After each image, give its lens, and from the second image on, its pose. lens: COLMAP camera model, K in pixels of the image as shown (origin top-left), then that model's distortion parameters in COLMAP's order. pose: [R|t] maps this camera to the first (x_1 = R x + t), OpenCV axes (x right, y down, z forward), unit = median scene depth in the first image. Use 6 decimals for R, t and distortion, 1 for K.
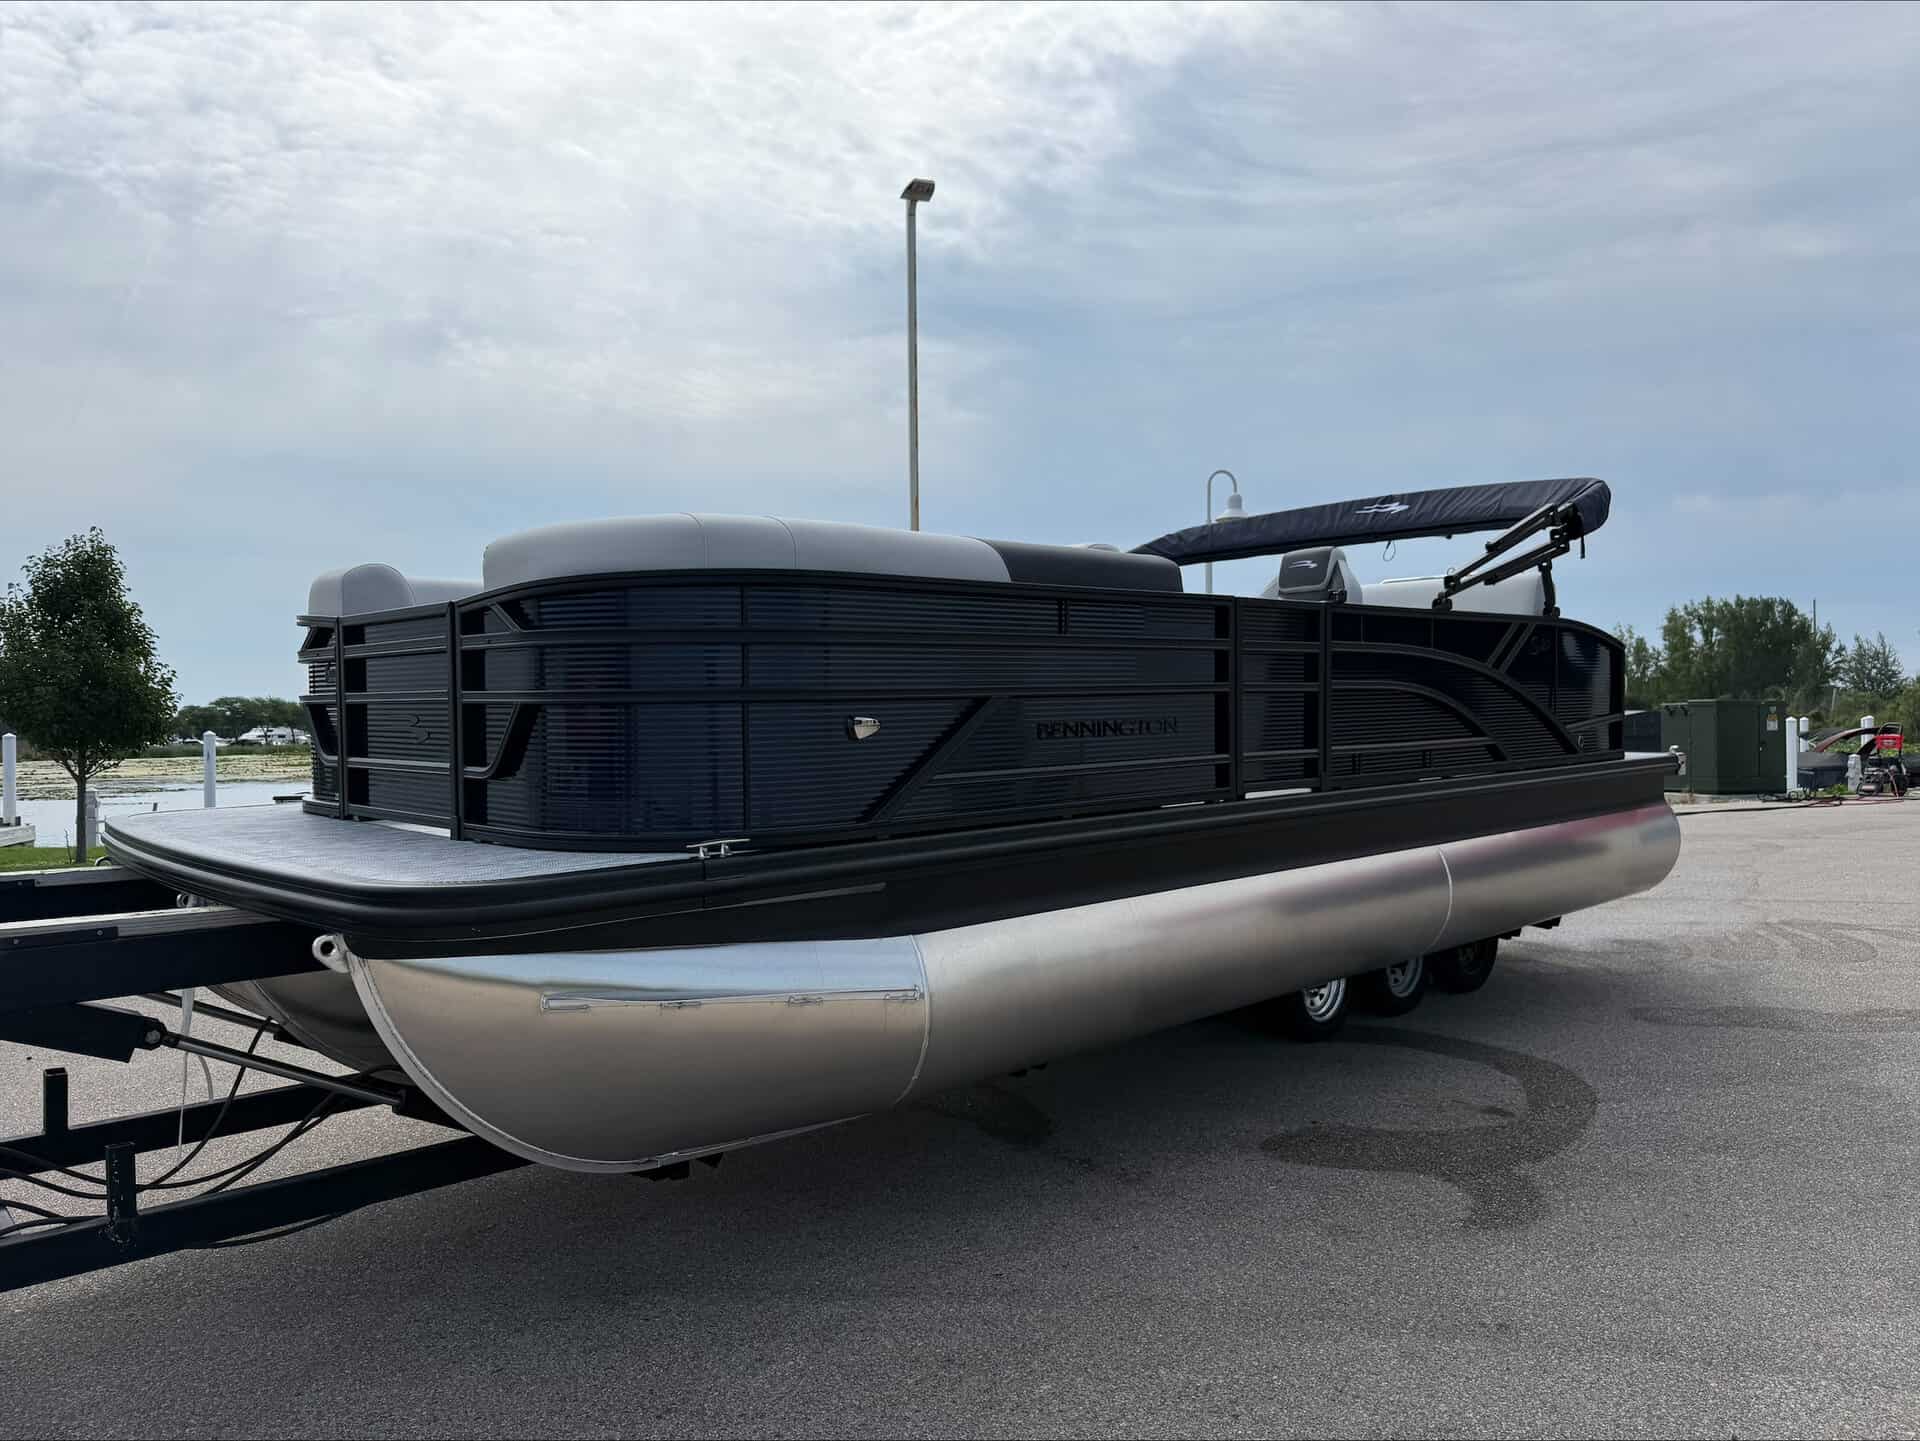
lens RADIAL K [[1498.5, 0, 960.0], [0, 1498.5, 720.5], [0, 0, 1]] dist [-0.001648, -0.000913]
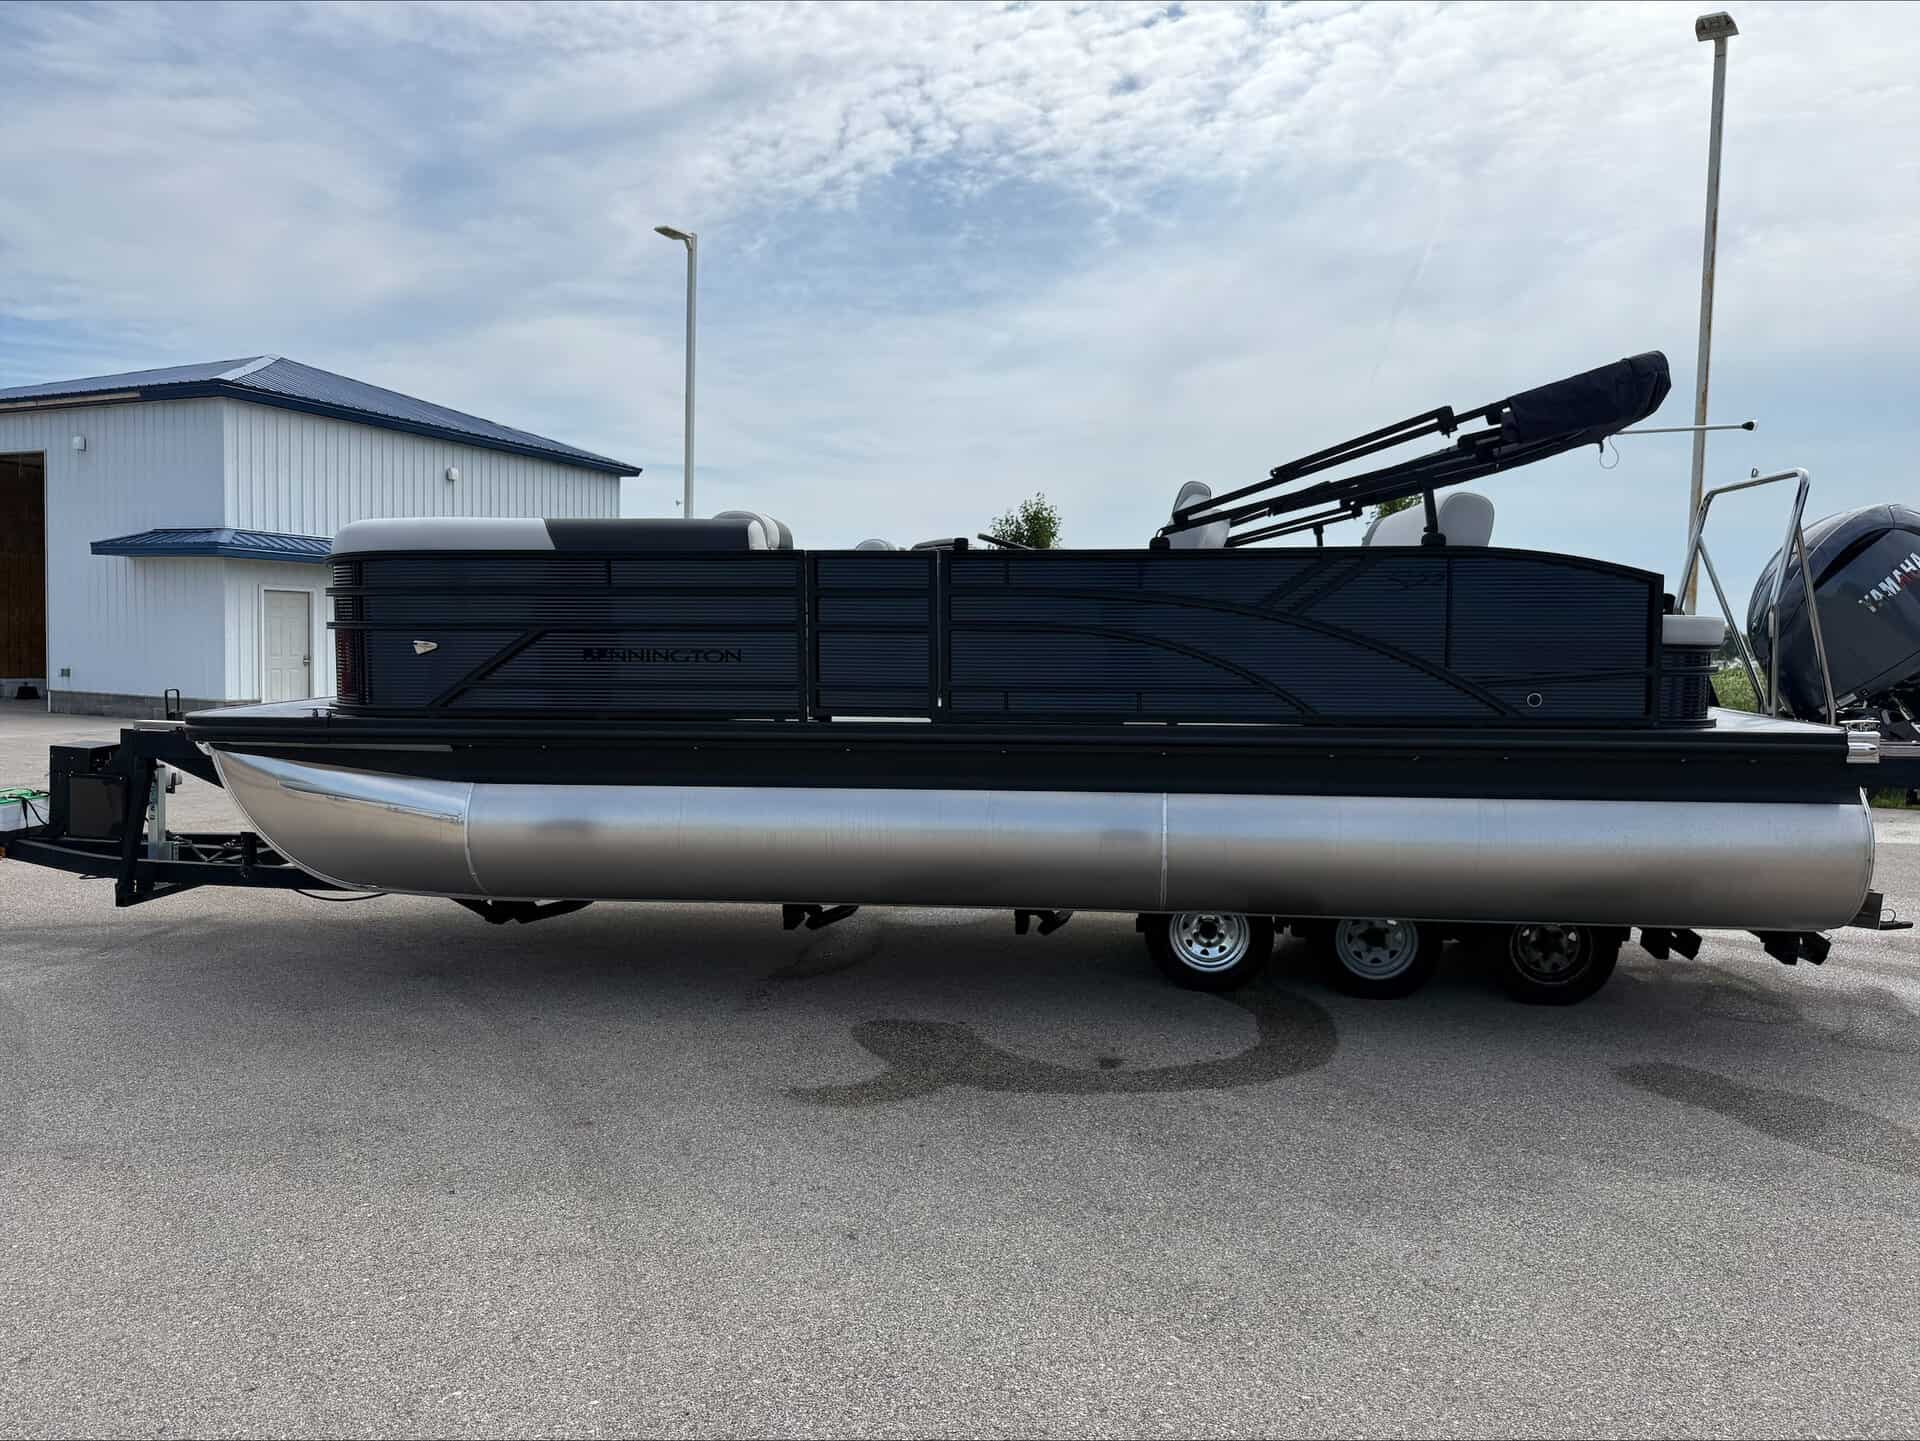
lens RADIAL K [[1498.5, 0, 960.0], [0, 1498.5, 720.5], [0, 0, 1]] dist [-0.001648, -0.000913]
pose [[0.587065, 0.069401, -0.806560, 1.031804], [-0.024391, 0.997383, 0.068067, -0.026866], [0.809172, -0.020287, 0.587221, 0.329984]]
